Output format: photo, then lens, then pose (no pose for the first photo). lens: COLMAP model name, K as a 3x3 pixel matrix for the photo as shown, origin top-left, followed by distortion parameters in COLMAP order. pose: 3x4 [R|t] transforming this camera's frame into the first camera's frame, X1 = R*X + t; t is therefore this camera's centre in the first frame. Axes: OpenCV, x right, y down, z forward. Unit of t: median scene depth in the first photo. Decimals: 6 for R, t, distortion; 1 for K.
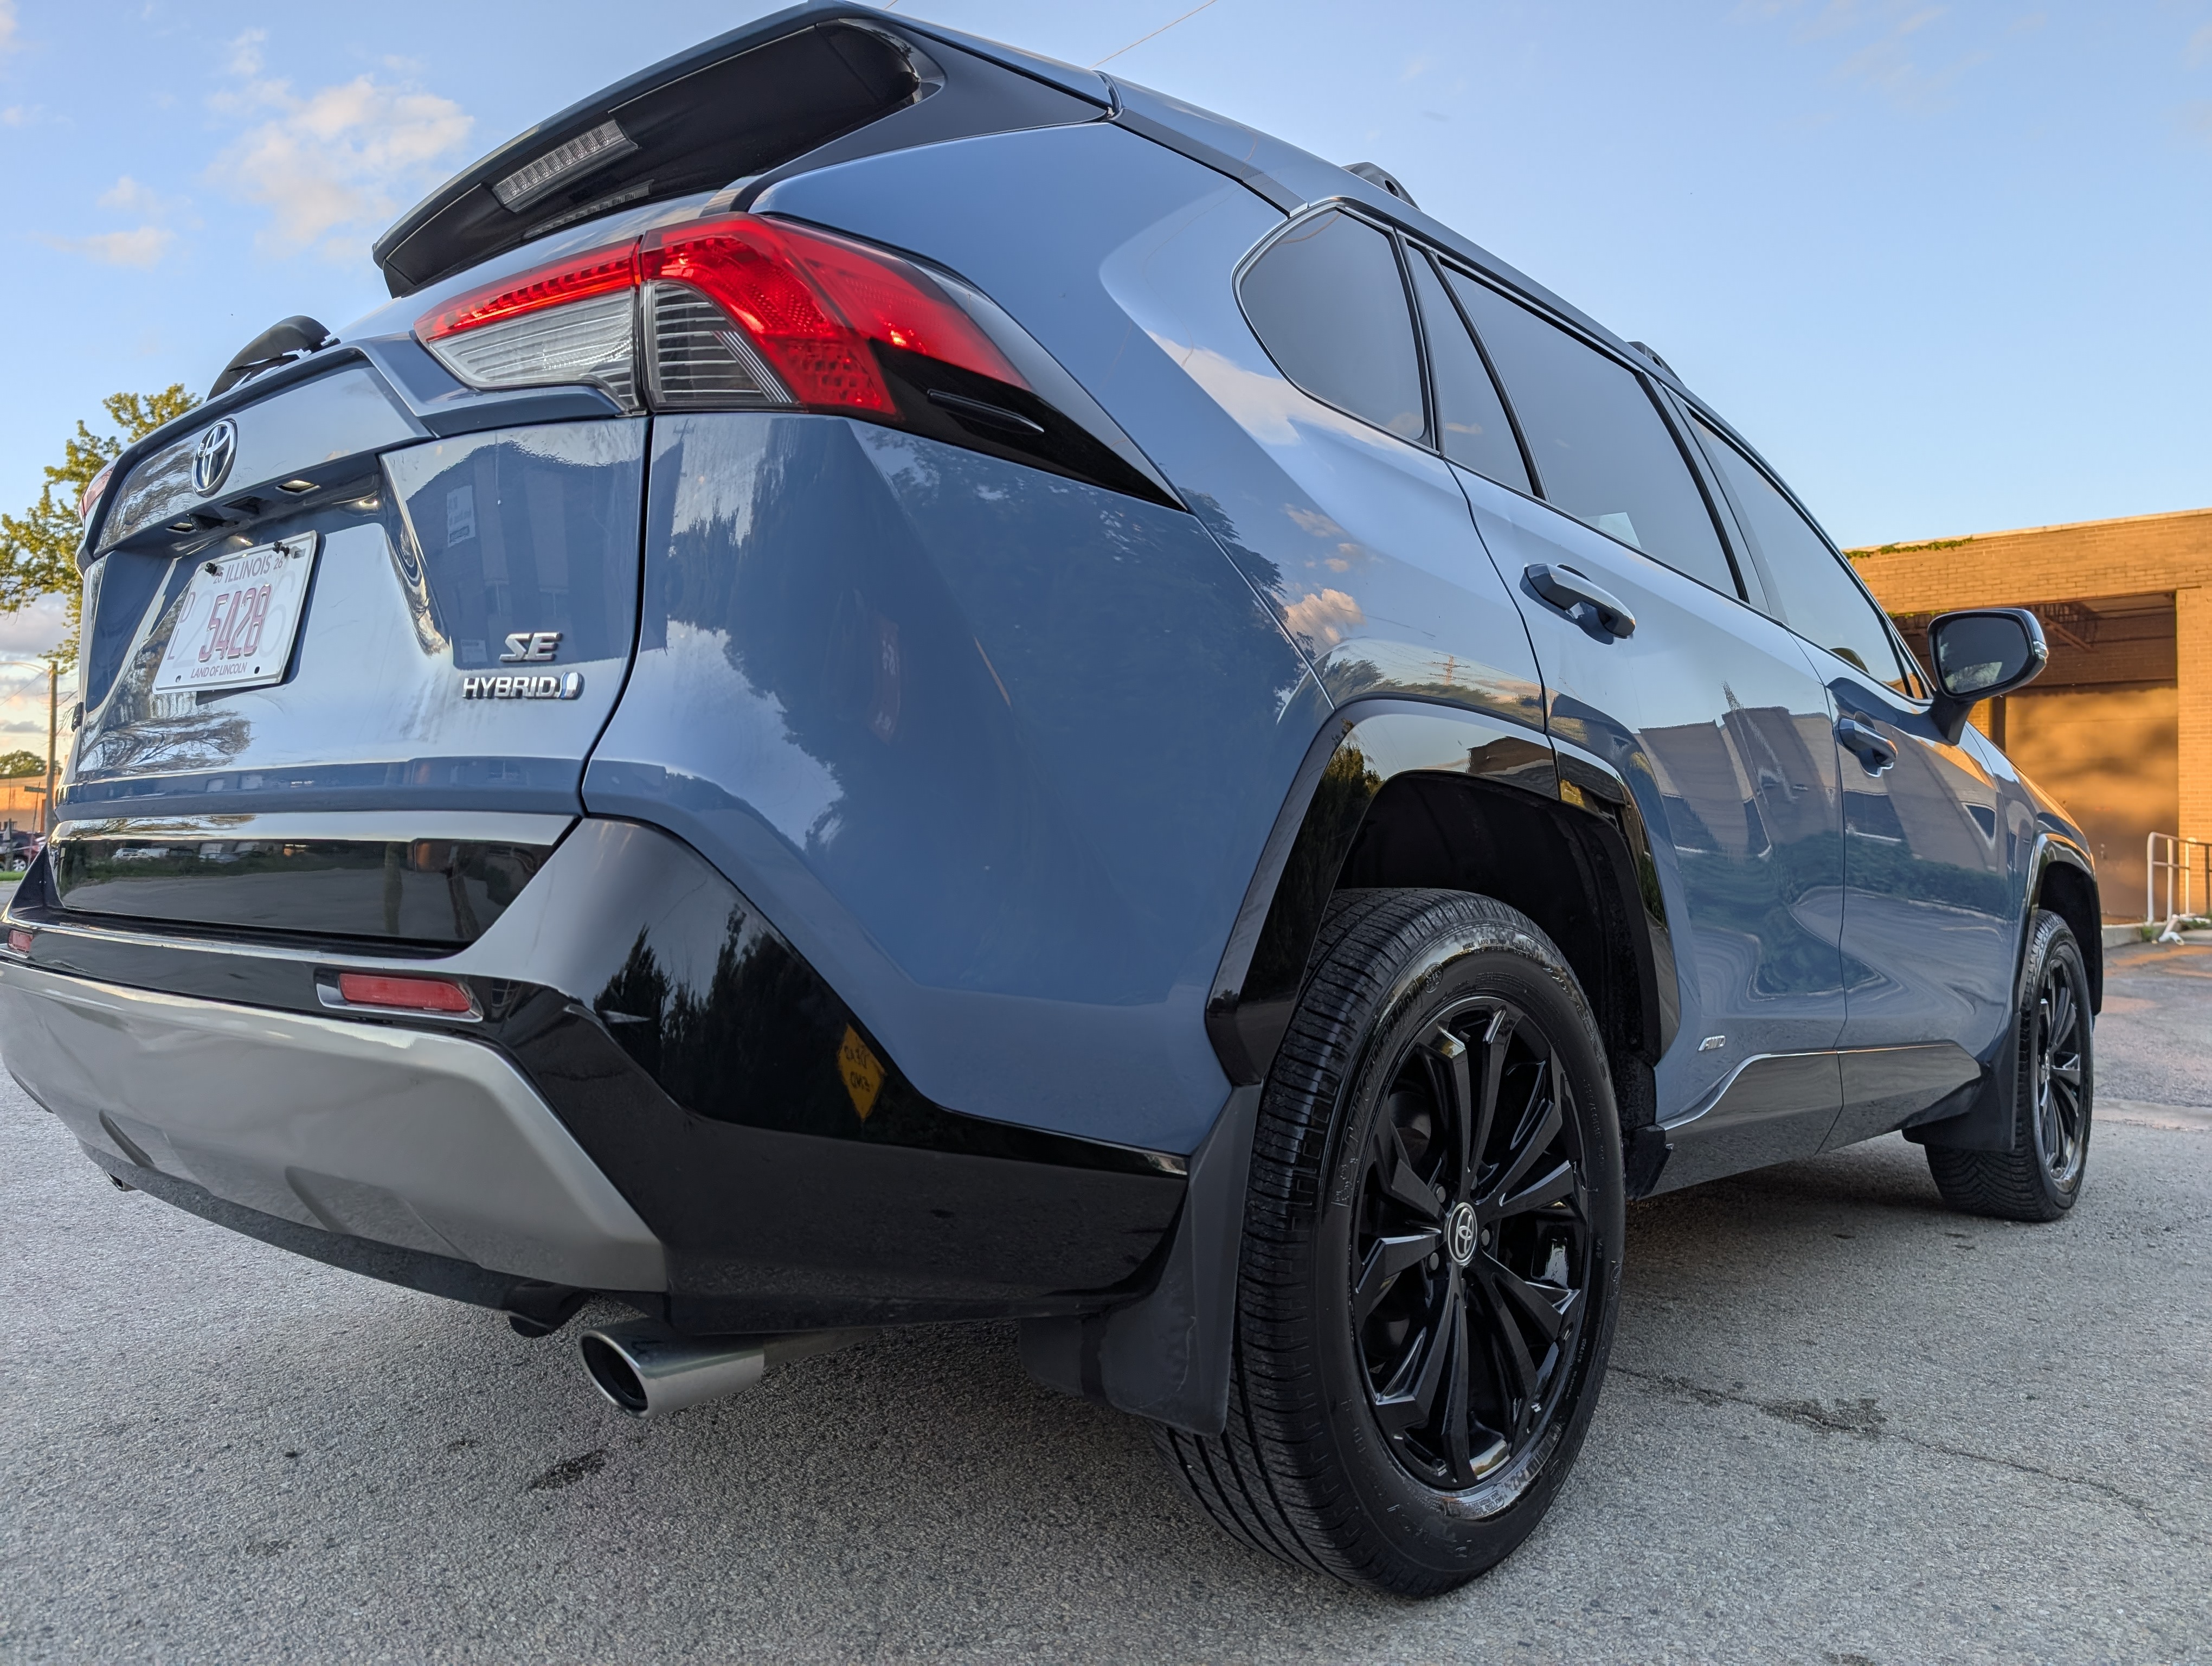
lens RADIAL K [[1552.6, 0, 1118.3], [0, 1552.6, 831.8], [0, 0, 1]] dist [0.027329, -0.016497]
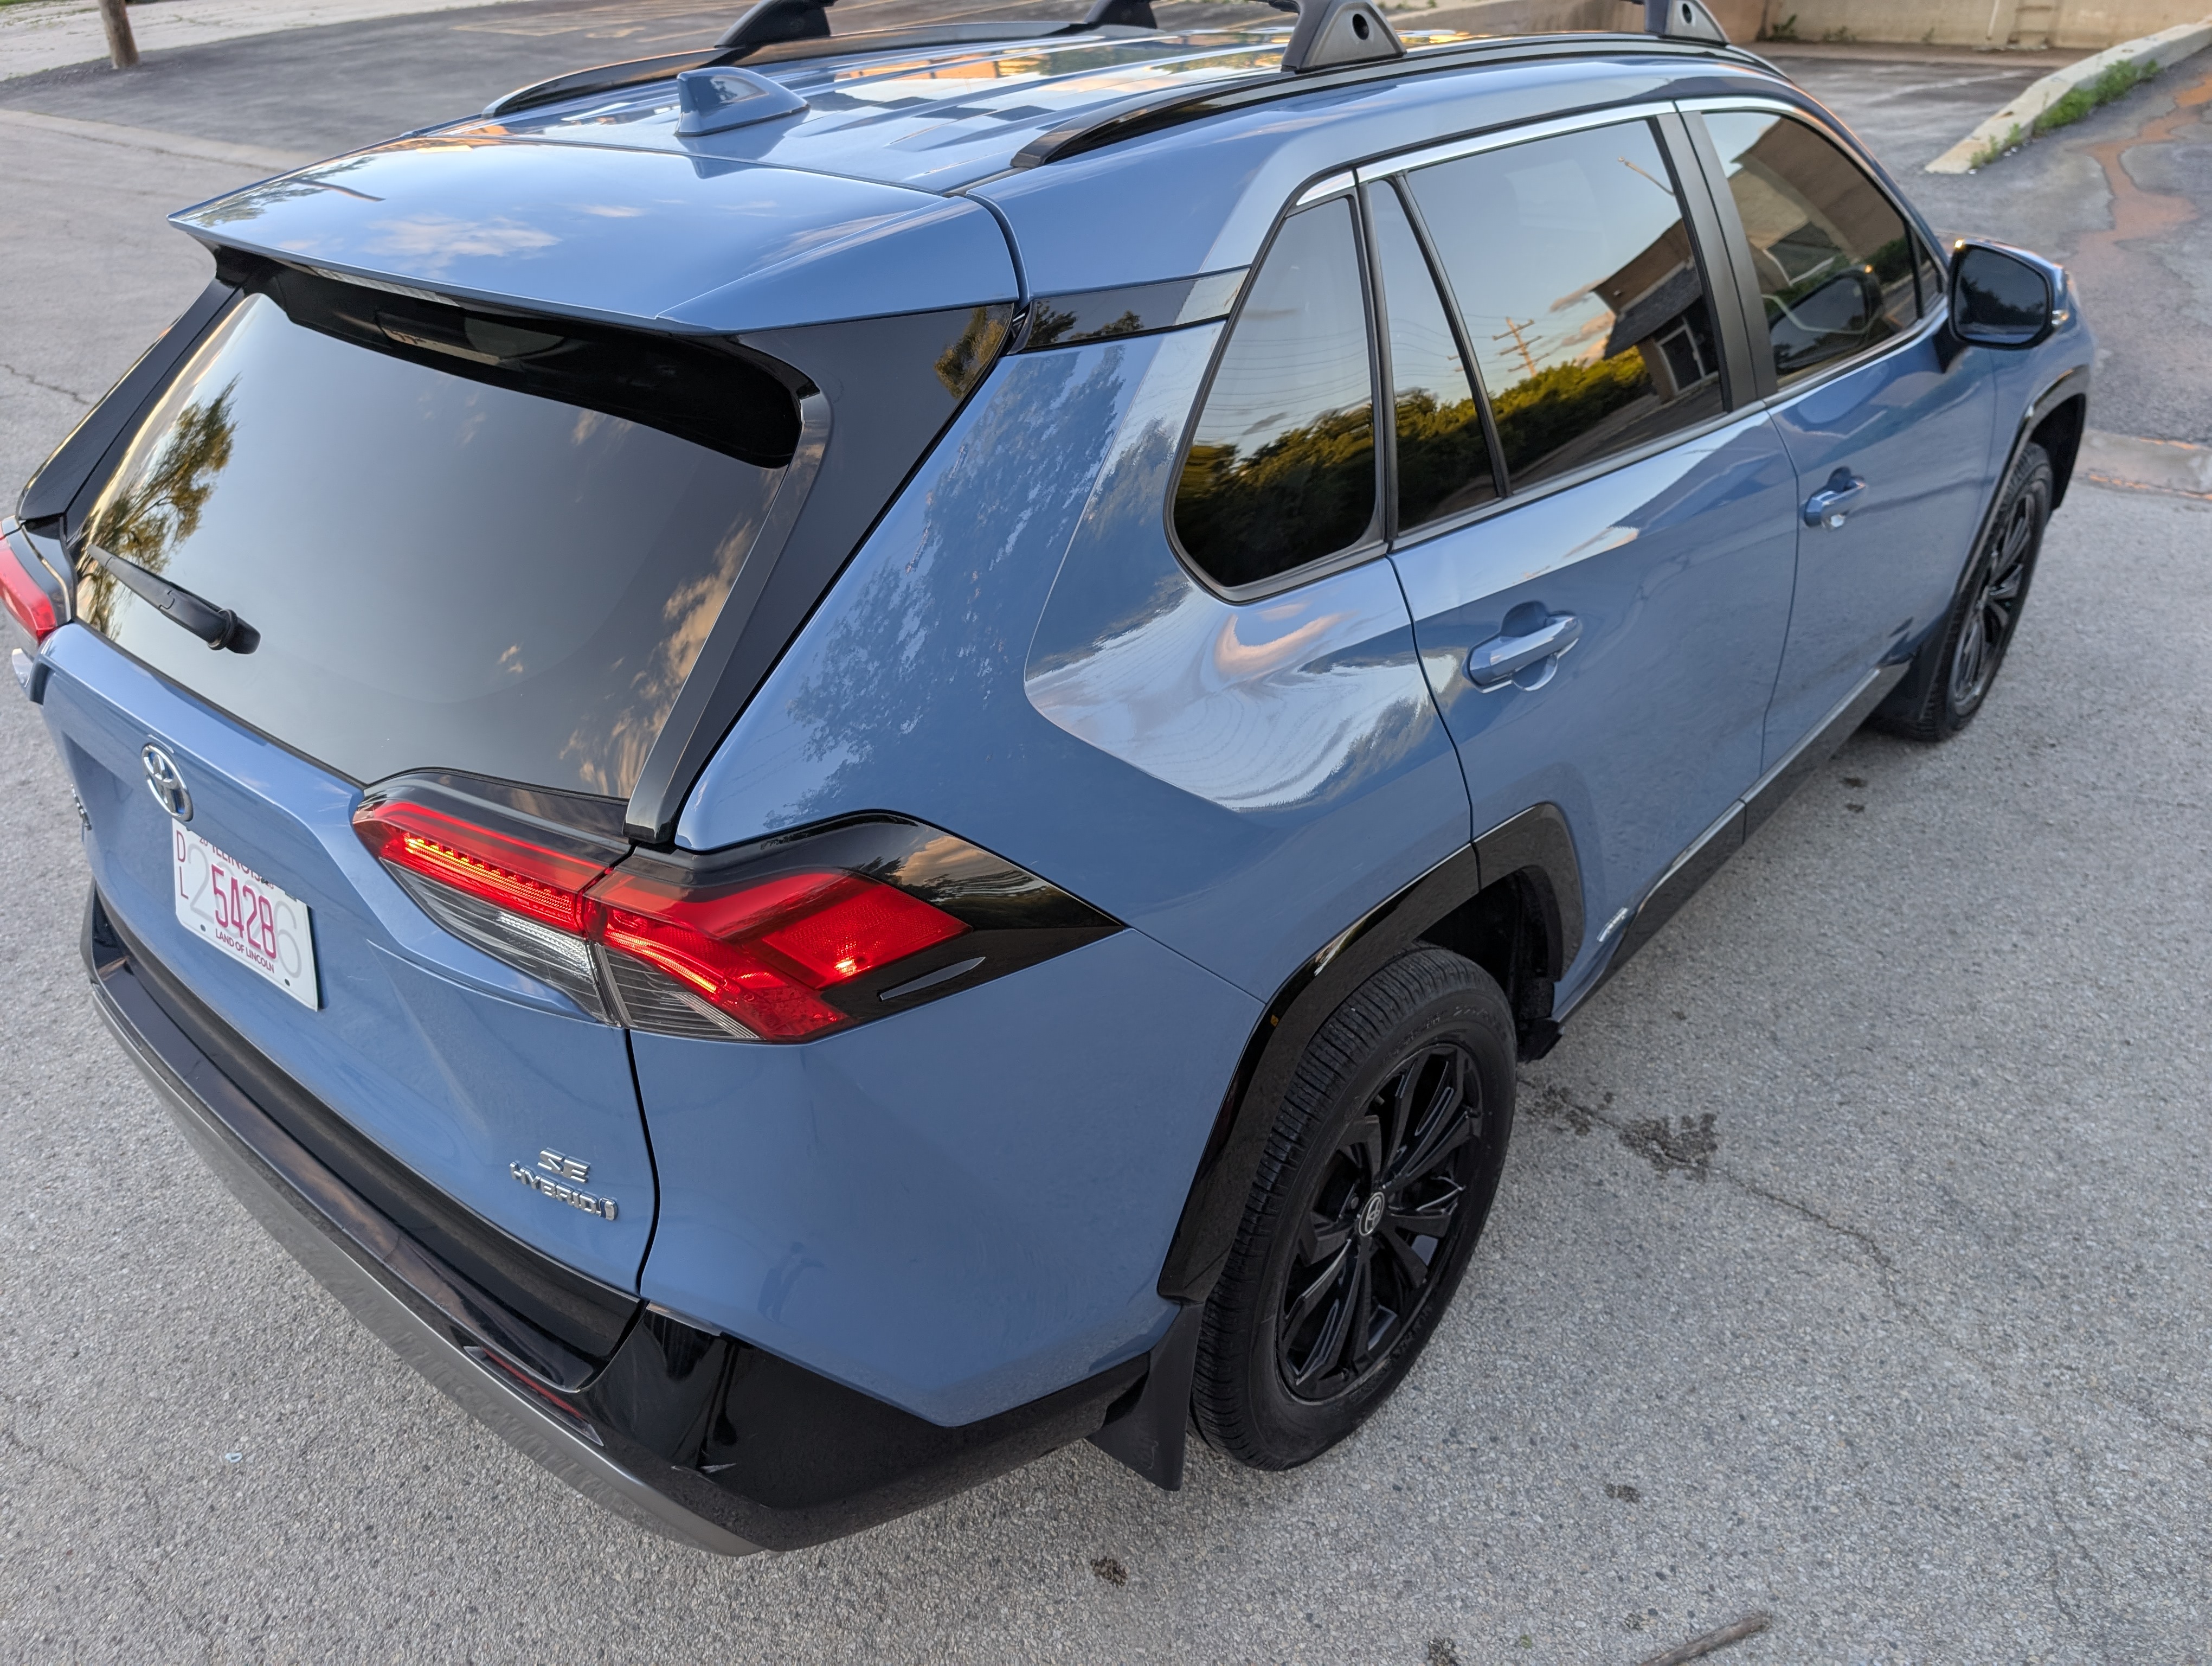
lens RADIAL K [[1552.6, 0, 1098.1], [0, 1552.6, 834.3], [0, 0, 1]] dist [0.027329, -0.016497]
pose [[0.998459, -0.052367, -0.018340, 0.038423], [0.054213, 0.850339, 0.523435, -0.647102], [-0.011816, -0.523623, 0.851868, 0.088643]]
